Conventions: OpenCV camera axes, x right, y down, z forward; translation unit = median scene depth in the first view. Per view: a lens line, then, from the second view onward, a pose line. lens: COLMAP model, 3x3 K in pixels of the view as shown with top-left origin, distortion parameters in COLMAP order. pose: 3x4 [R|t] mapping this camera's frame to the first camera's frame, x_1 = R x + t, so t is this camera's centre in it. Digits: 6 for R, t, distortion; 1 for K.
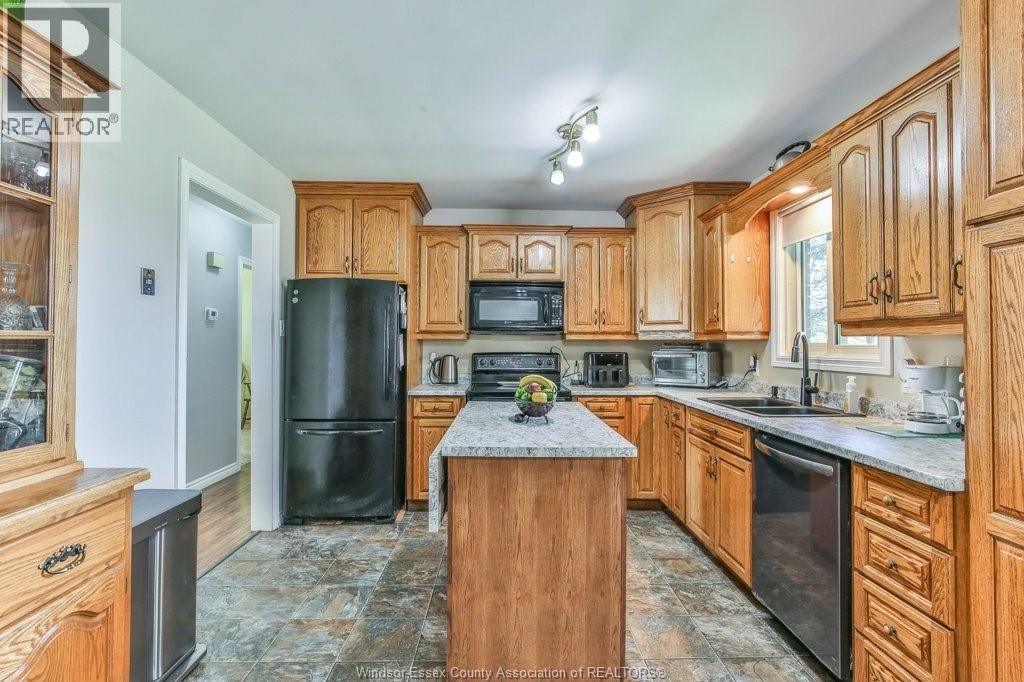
lens RADIAL K [[477.9, 0, 519.9], [0, 477.9, 339.4], [0, 0, 1]] dist [-0.016370, 0.005610]
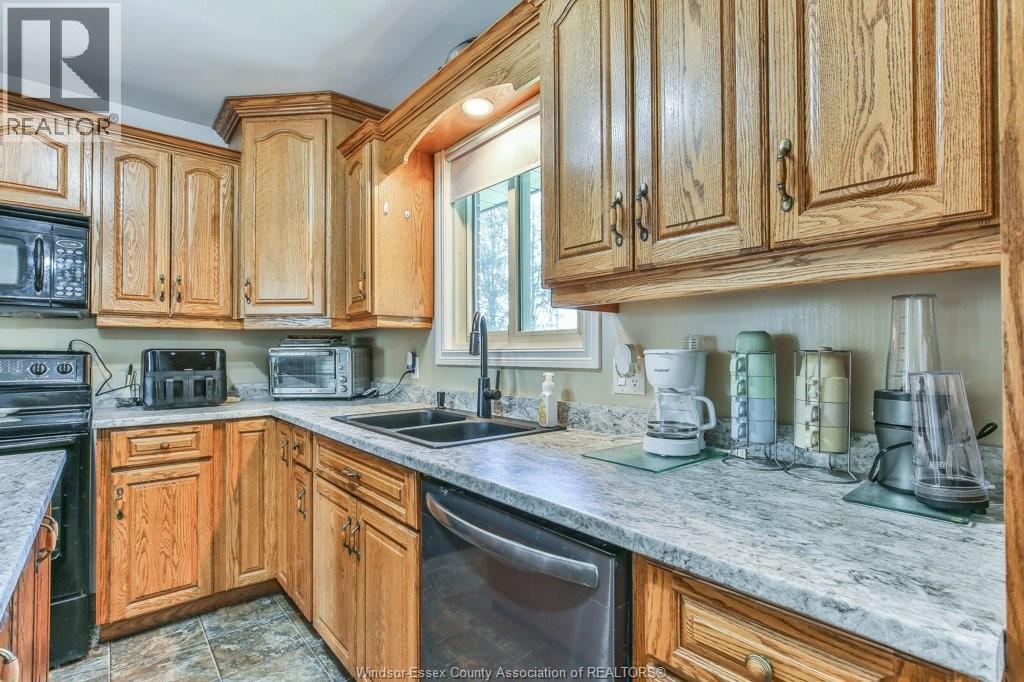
lens RADIAL K [[477.9, 0, 512.5], [0, 477.9, 348.3], [0, 0, 1]] dist [-0.016370, 0.005610]
pose [[0.775086, 0.002954, 0.631848, 0.153226], [-0.004455, 0.999990, 0.000789, 0.029614], [-0.631840, -0.003427, 0.775092, 0.348492]]
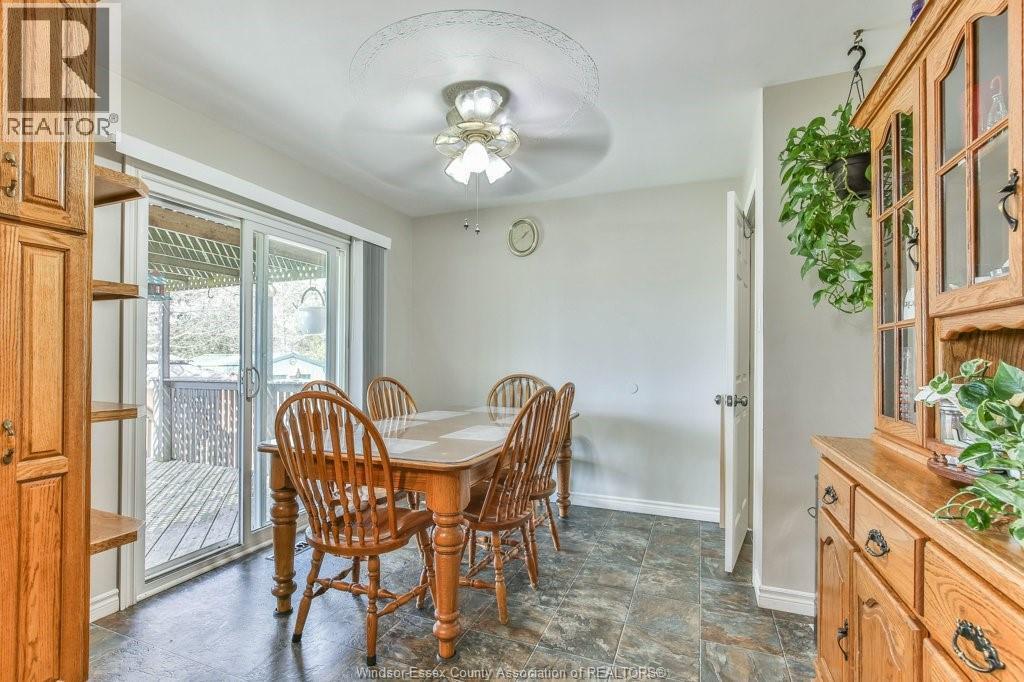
lens RADIAL K [[477.9, 0, 511.9], [0, 477.9, 346.6], [0, 0, 1]] dist [-0.016370, 0.005610]
pose [[-0.923357, 0.001360, 0.383939, 0.127940], [-0.007089, 0.999763, -0.020591, 0.038286], [-0.383876, -0.021735, -0.923129, 1.637808]]
